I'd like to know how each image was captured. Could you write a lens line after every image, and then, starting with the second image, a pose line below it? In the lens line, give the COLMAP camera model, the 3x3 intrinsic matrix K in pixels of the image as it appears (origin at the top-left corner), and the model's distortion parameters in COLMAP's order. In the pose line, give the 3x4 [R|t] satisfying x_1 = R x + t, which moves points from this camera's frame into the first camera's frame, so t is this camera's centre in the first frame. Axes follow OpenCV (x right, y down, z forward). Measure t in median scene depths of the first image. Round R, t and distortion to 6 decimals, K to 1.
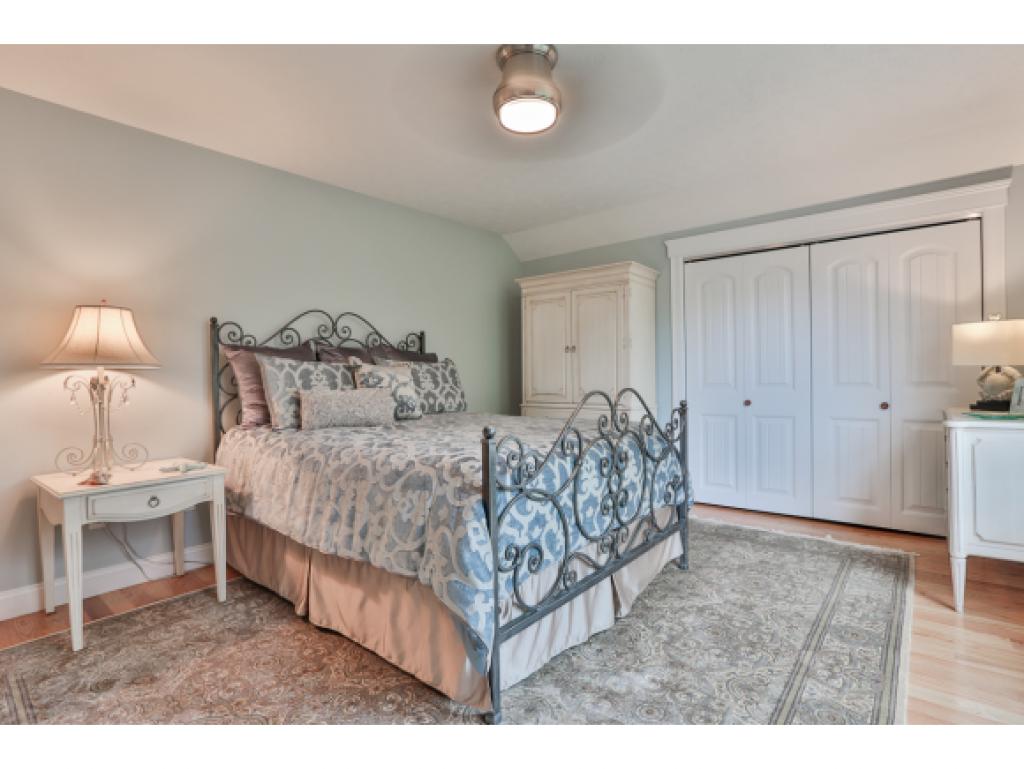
lens RADIAL K [[520.8, 0, 512.5], [0, 520.8, 380.2], [0, 0, 1]] dist [-0.023006, 0.001059]
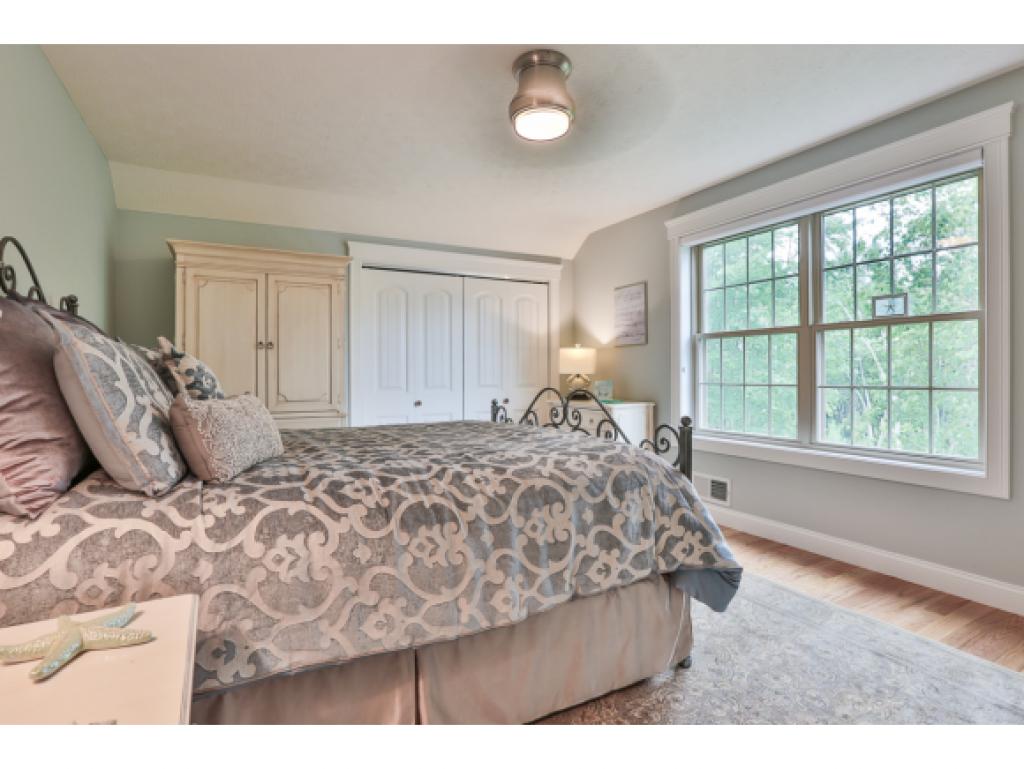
lens RADIAL K [[520.8, 0, 512.5], [0, 520.8, 380.2], [0, 0, 1]] dist [-0.023006, 0.001059]
pose [[0.377959, 0.005269, 0.925807, -0.606605], [0.007826, 0.999930, -0.008886, 0.005040], [-0.925789, 0.010604, 0.377891, 0.429085]]
